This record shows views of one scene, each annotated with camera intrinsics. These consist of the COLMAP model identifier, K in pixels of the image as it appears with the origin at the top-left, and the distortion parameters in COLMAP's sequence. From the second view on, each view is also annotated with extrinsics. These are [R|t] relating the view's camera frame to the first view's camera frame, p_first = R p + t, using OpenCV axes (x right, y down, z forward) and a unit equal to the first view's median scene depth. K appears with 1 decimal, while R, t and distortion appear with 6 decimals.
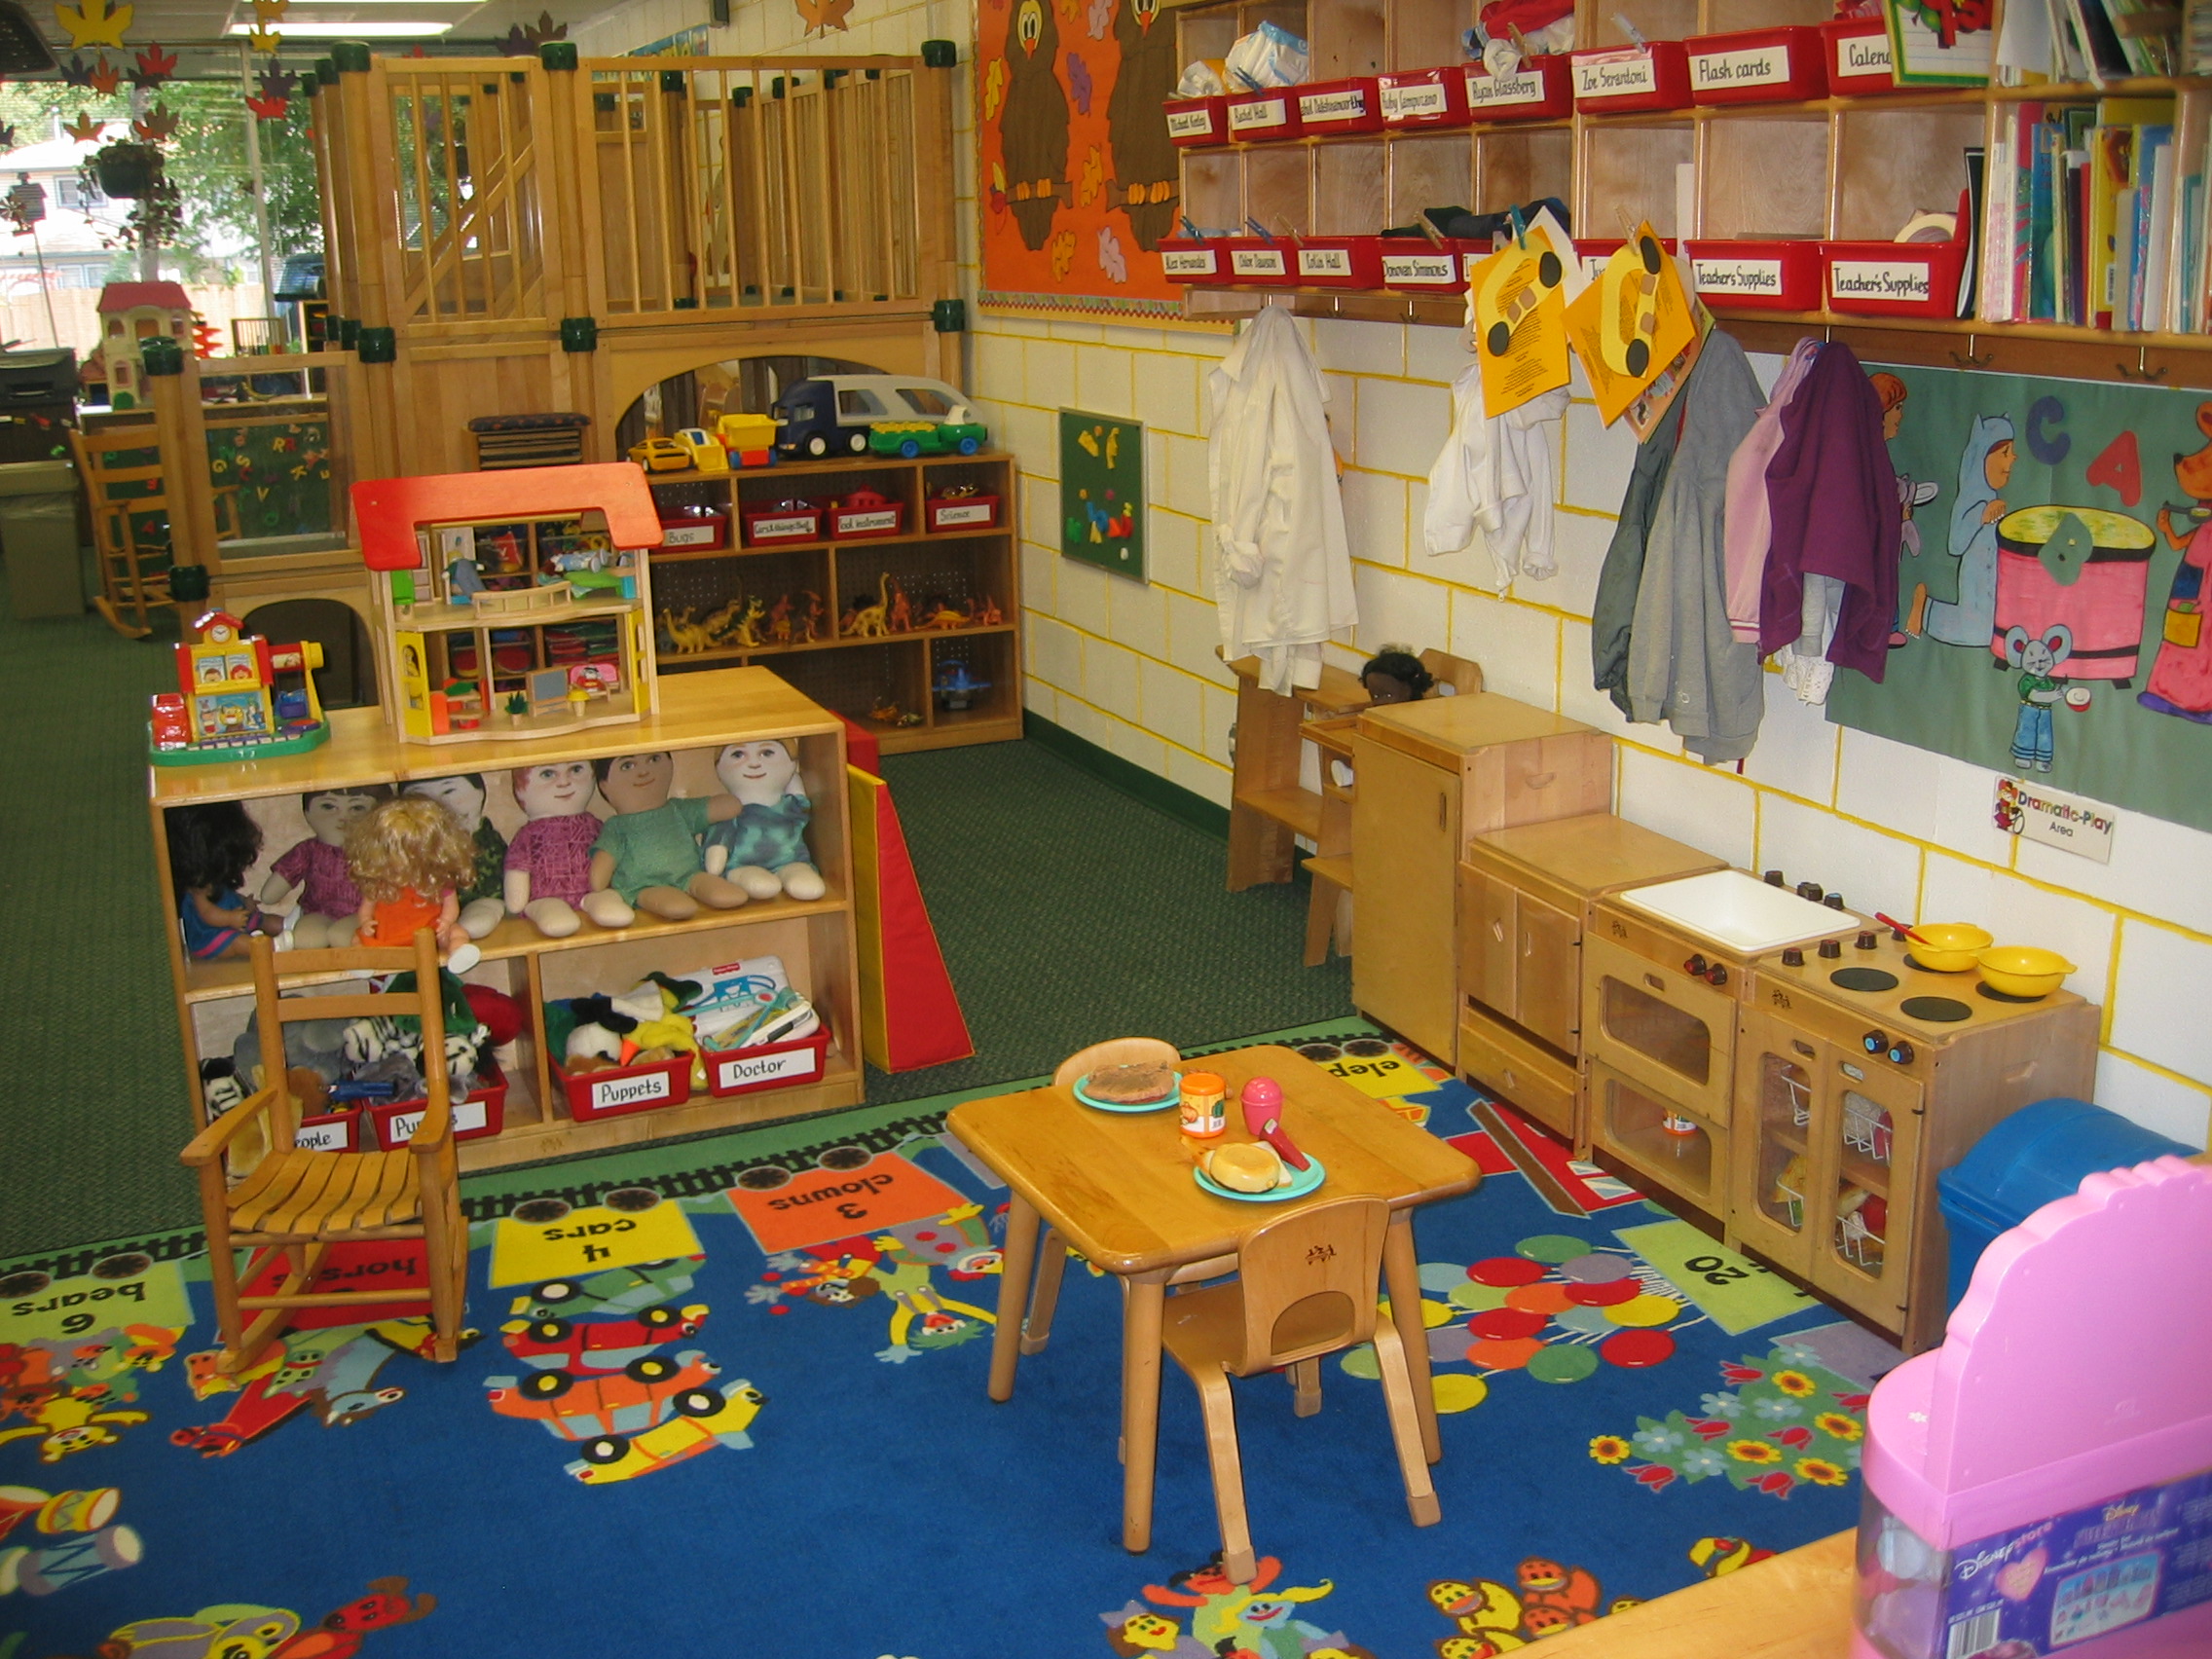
lens RADIAL K [[2224.1, 0, 1106.0], [0, 2224.1, 829.5], [0, 0, 1]] dist [-0.138860, -0.007038]
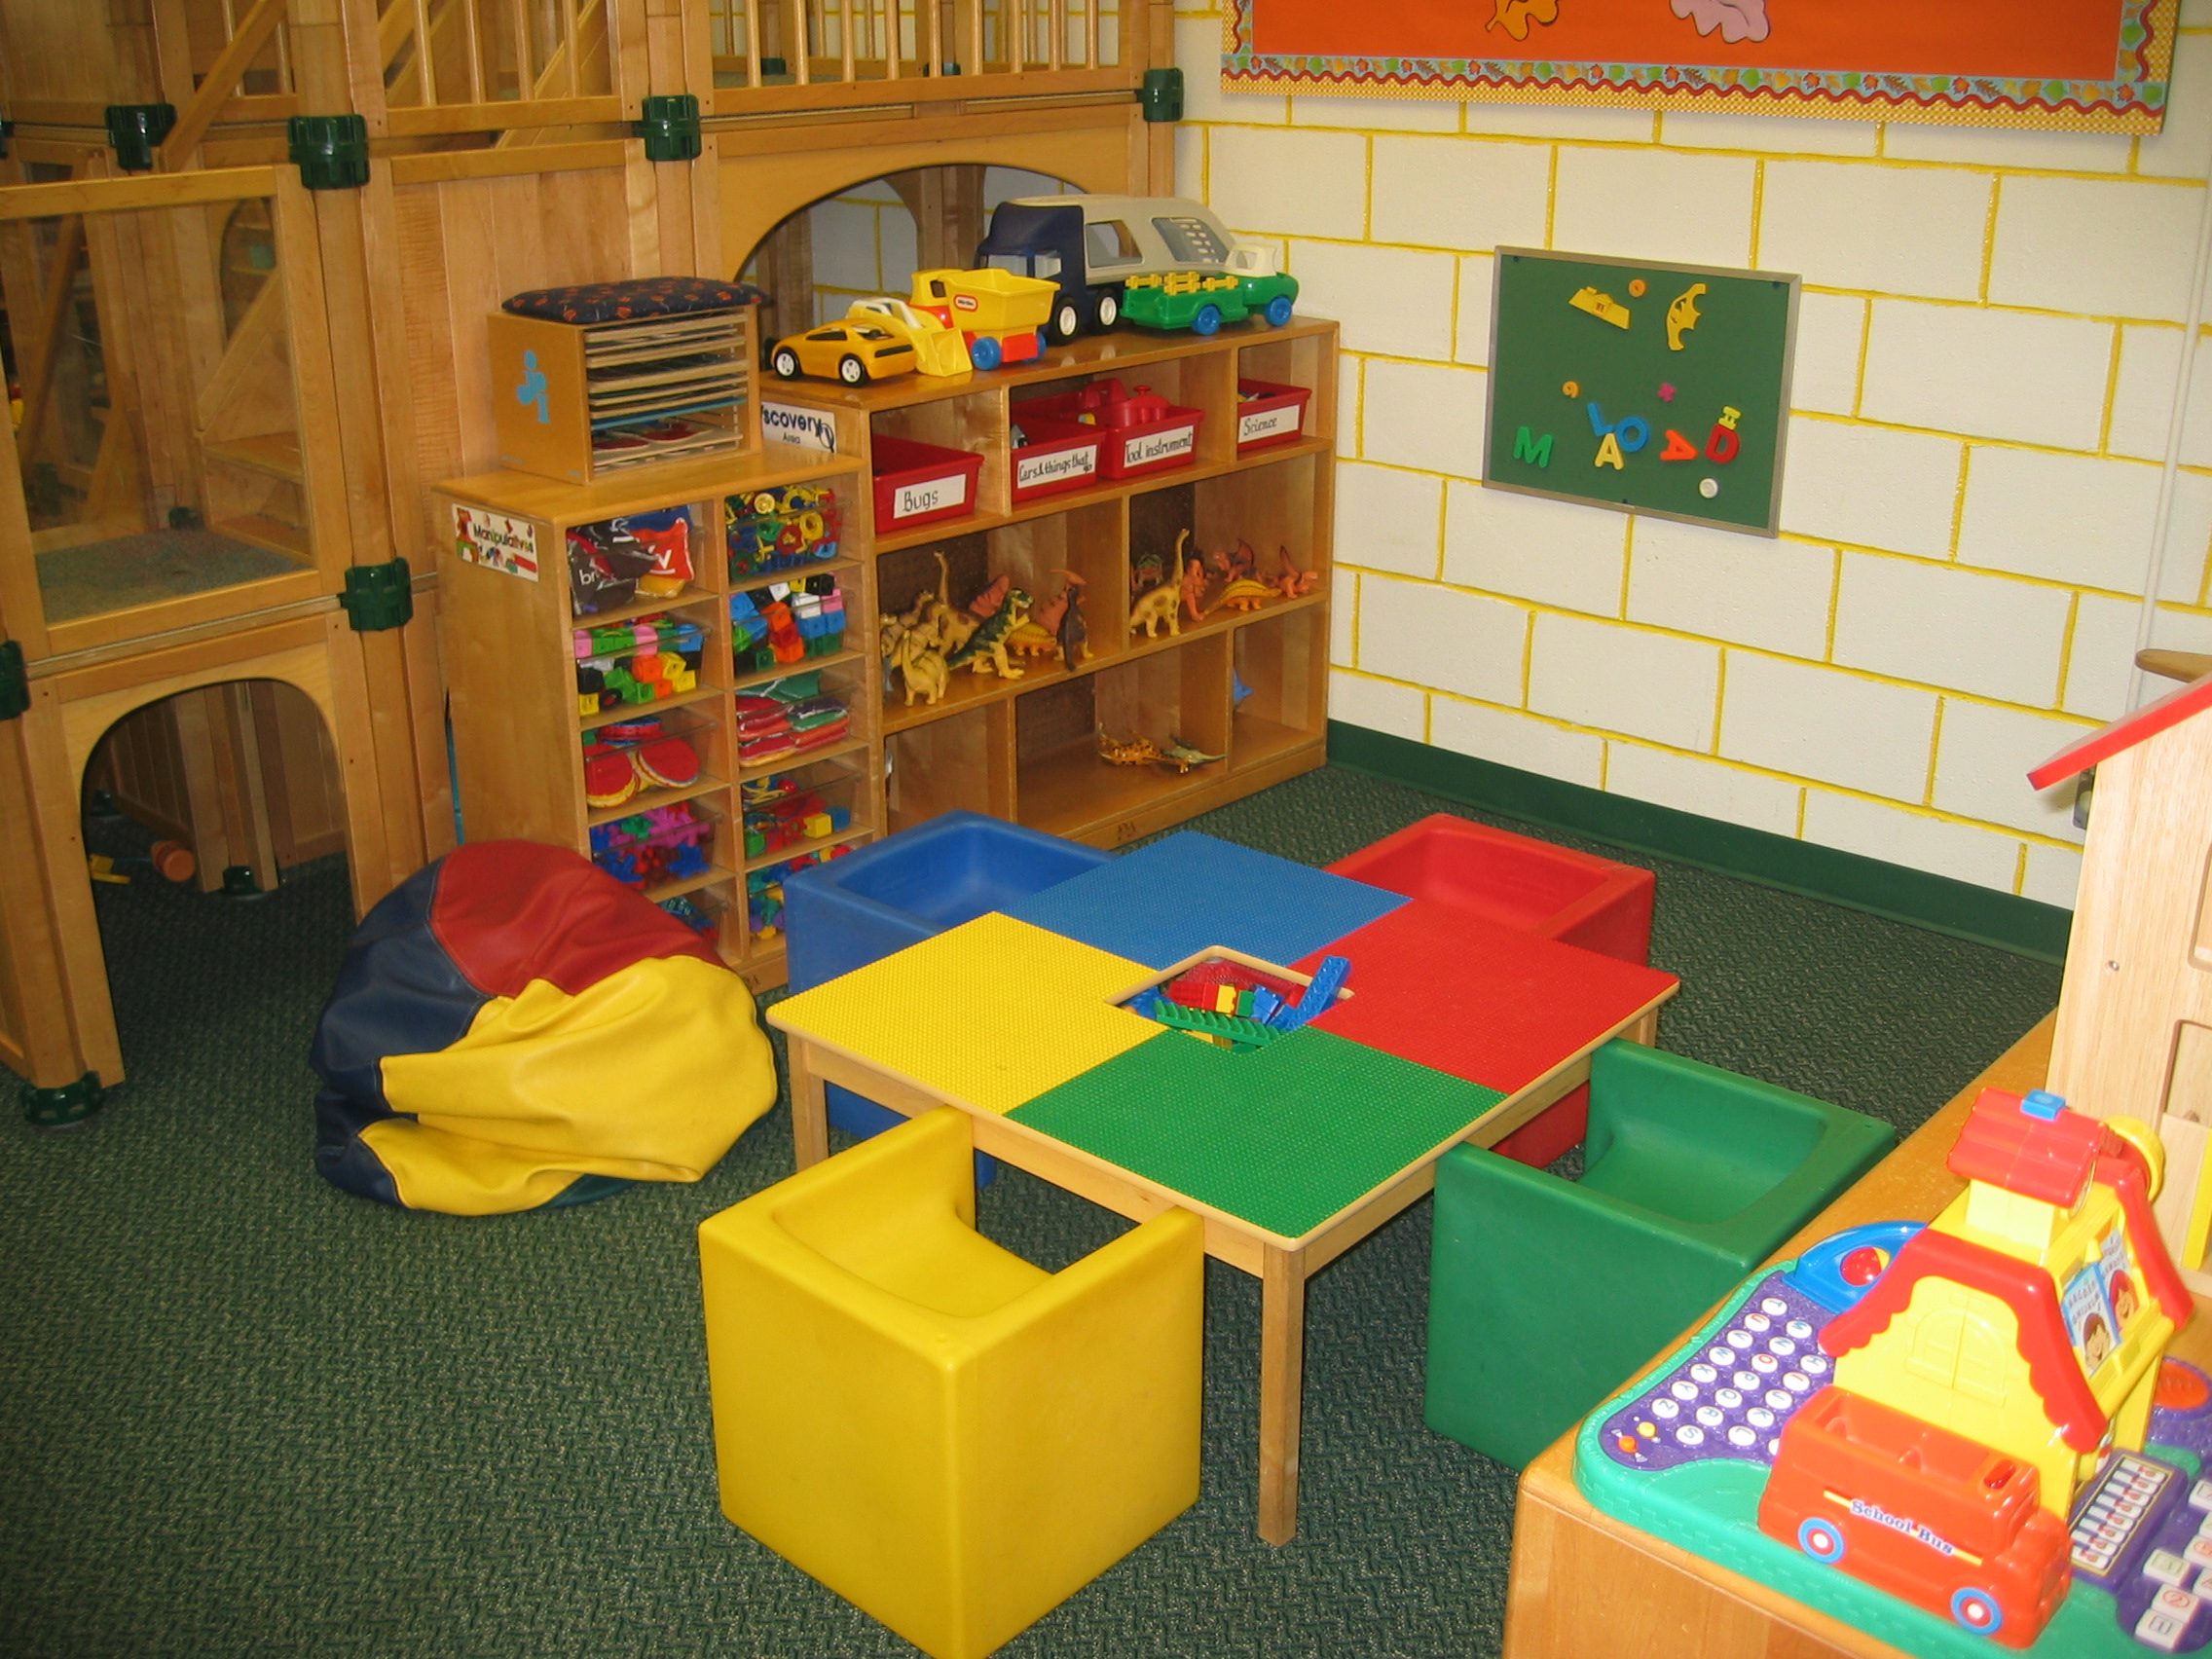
lens RADIAL K [[2224.1, 0, 1106.0], [0, 2224.1, 829.5], [0, 0, 1]] dist [-0.138860, -0.007038]
pose [[0.909527, -0.133917, 0.393481, -0.369766], [0.098283, 0.989121, 0.109458, -0.104304], [-0.403859, -0.060882, 0.912793, 0.460729]]
